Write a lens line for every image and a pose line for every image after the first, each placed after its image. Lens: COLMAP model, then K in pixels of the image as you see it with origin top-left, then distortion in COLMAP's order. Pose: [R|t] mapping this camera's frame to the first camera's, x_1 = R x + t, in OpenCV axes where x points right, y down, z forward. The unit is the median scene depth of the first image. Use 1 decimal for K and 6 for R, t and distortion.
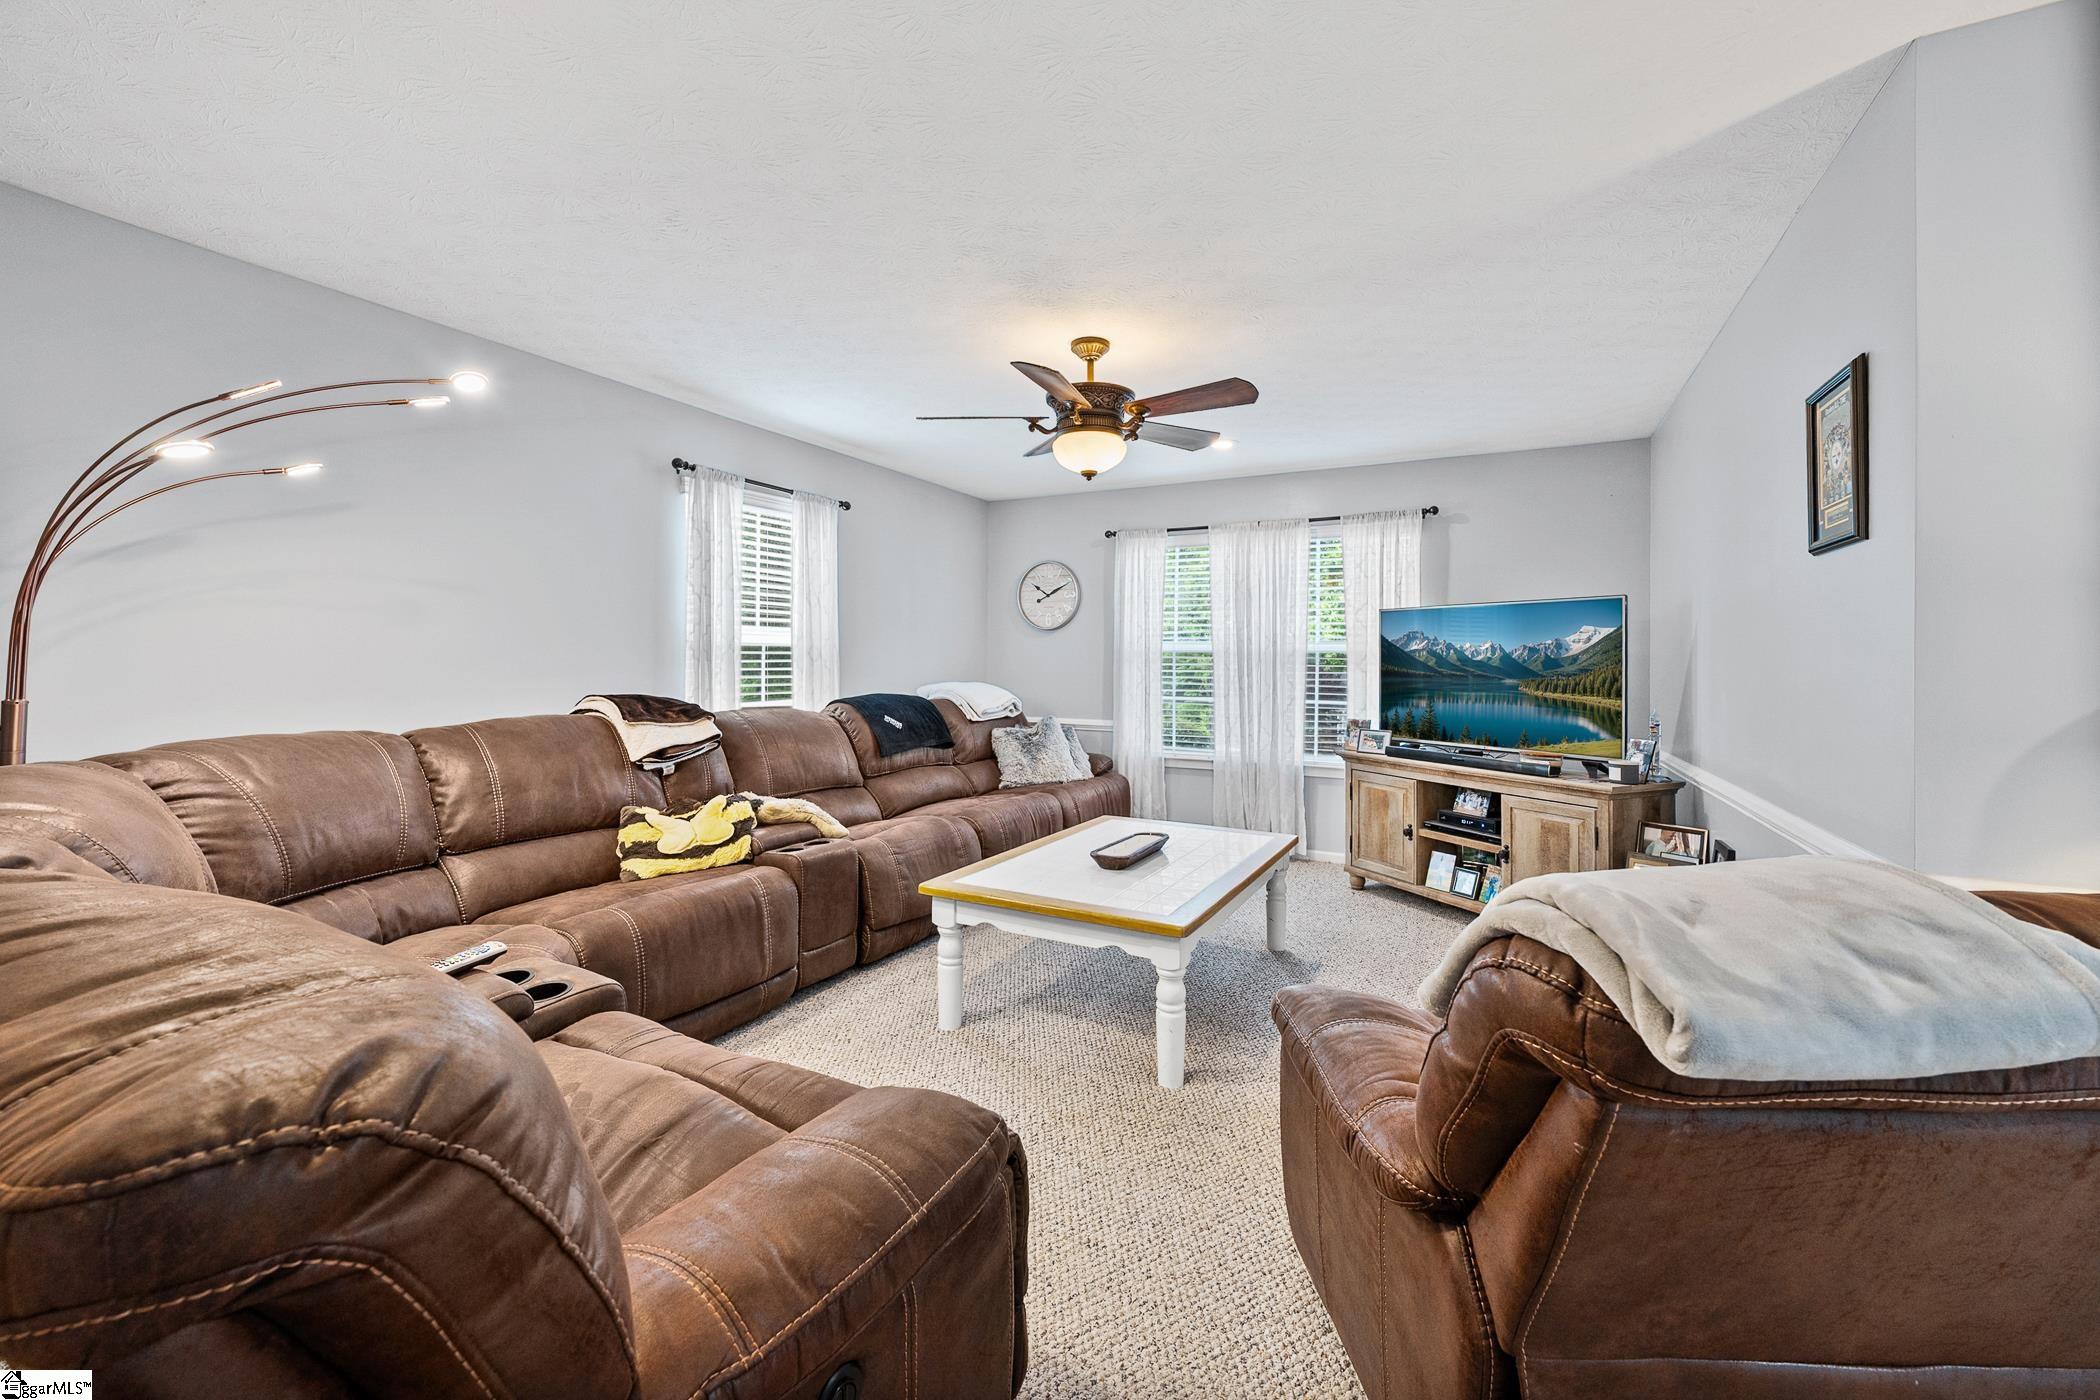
lens RADIAL K [[832.2, 0, 1017.1], [0, 832.2, 672.3], [0, 0, 1]] dist [0.001457, 0.000096]
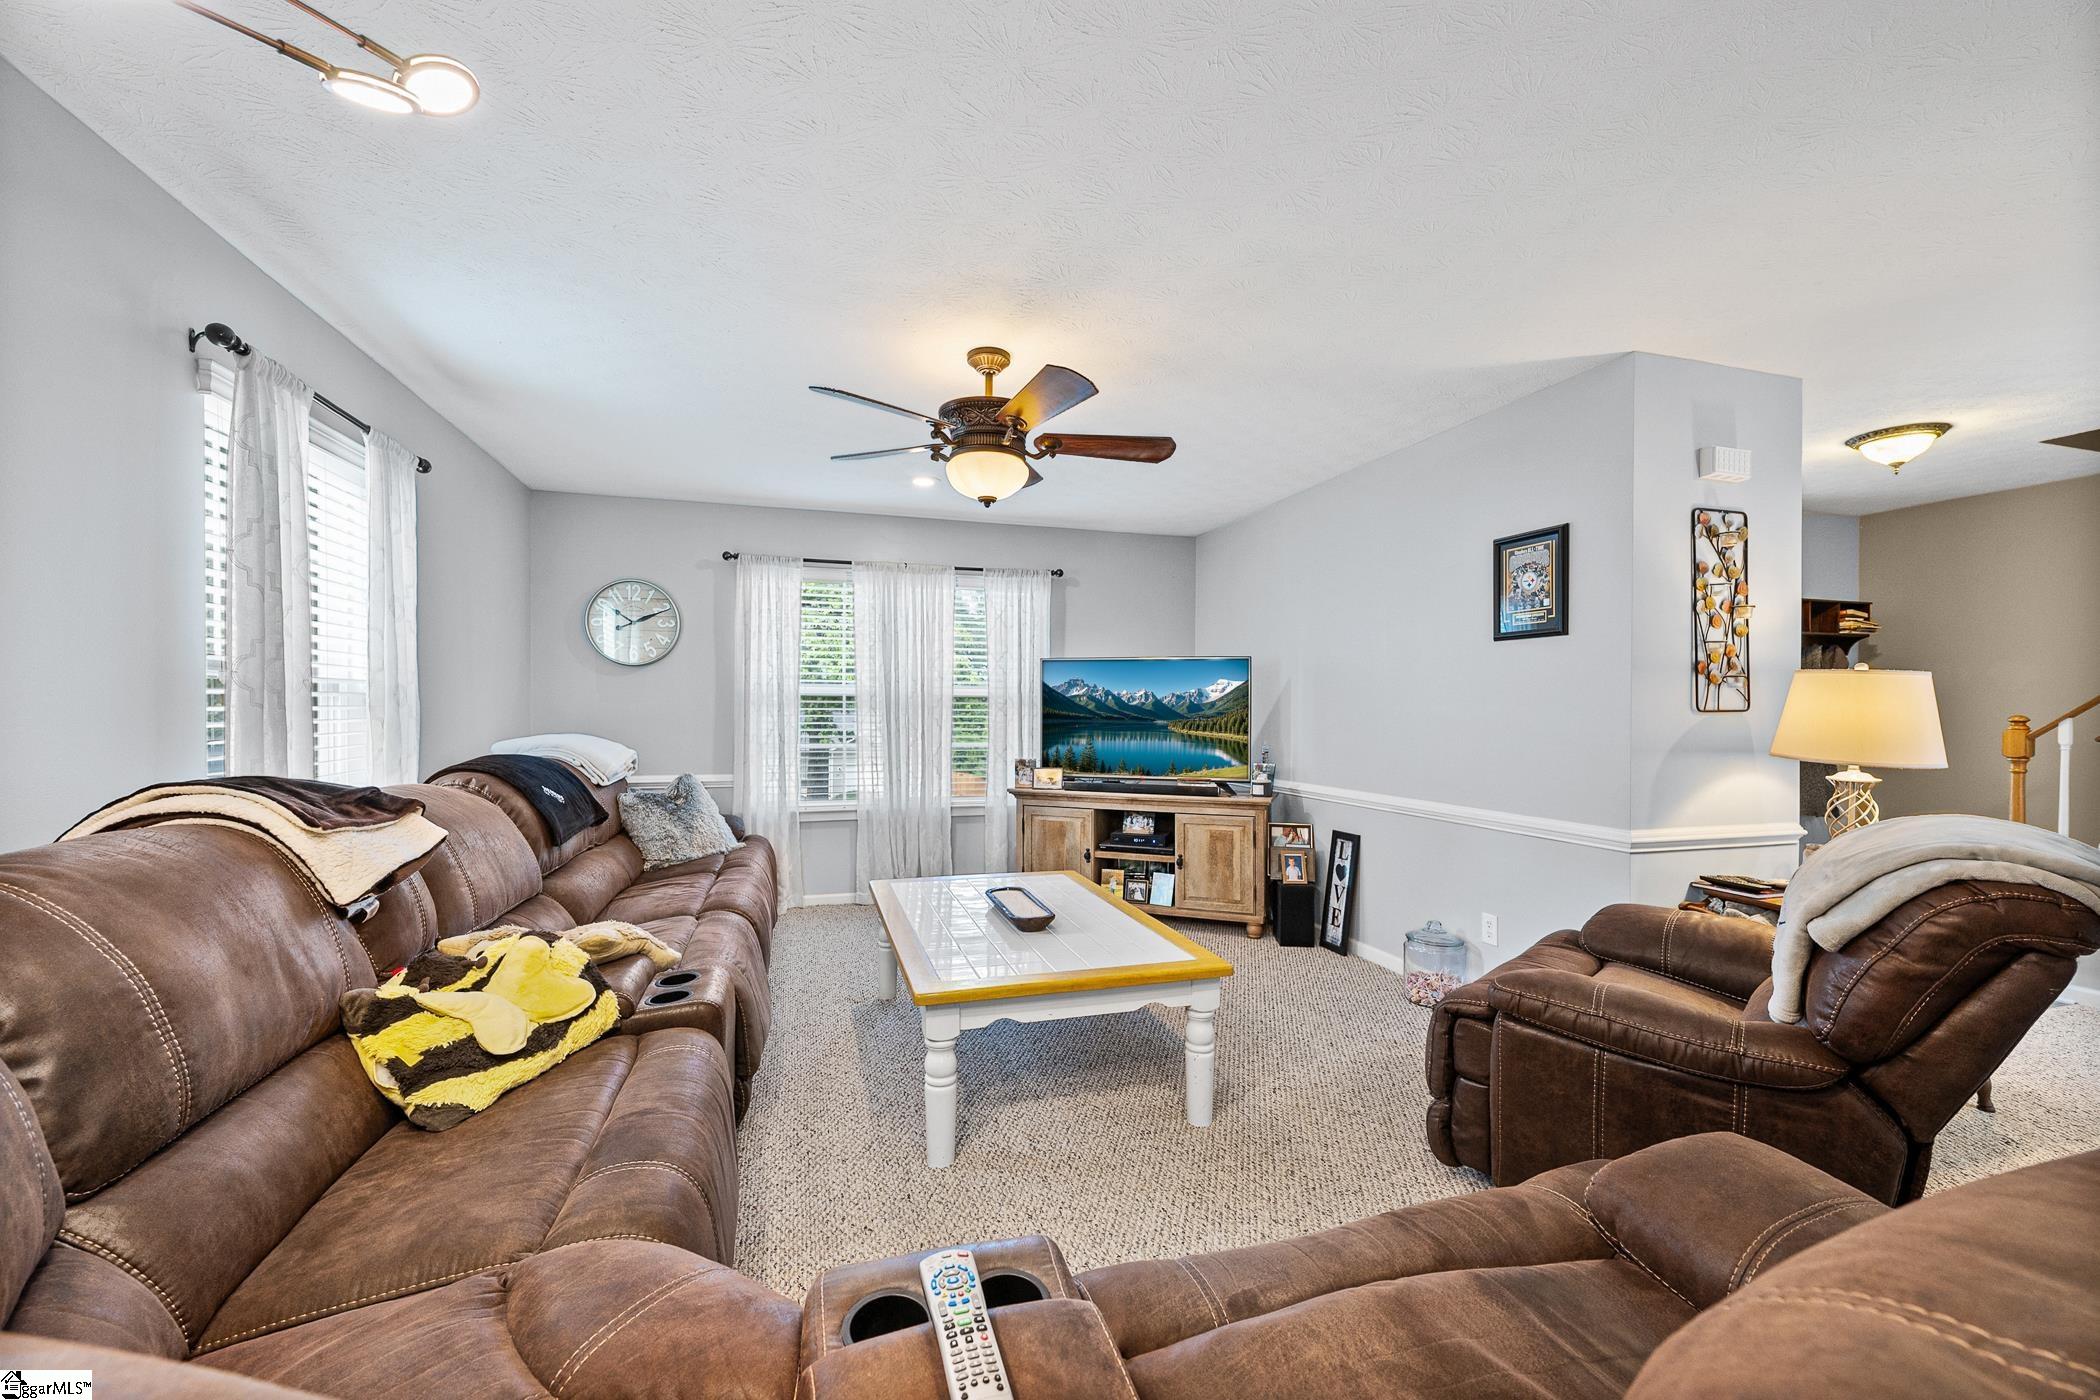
lens RADIAL K [[832.2, 0, 1053.0], [0, 832.2, 722.0], [0, 0, 1]] dist [0.001457, 0.000096]
pose [[0.707789, -0.016057, 0.706241, -0.384738], [0.007884, 0.999859, 0.014830, -0.008736], [-0.706380, -0.004929, 0.707816, 0.238142]]
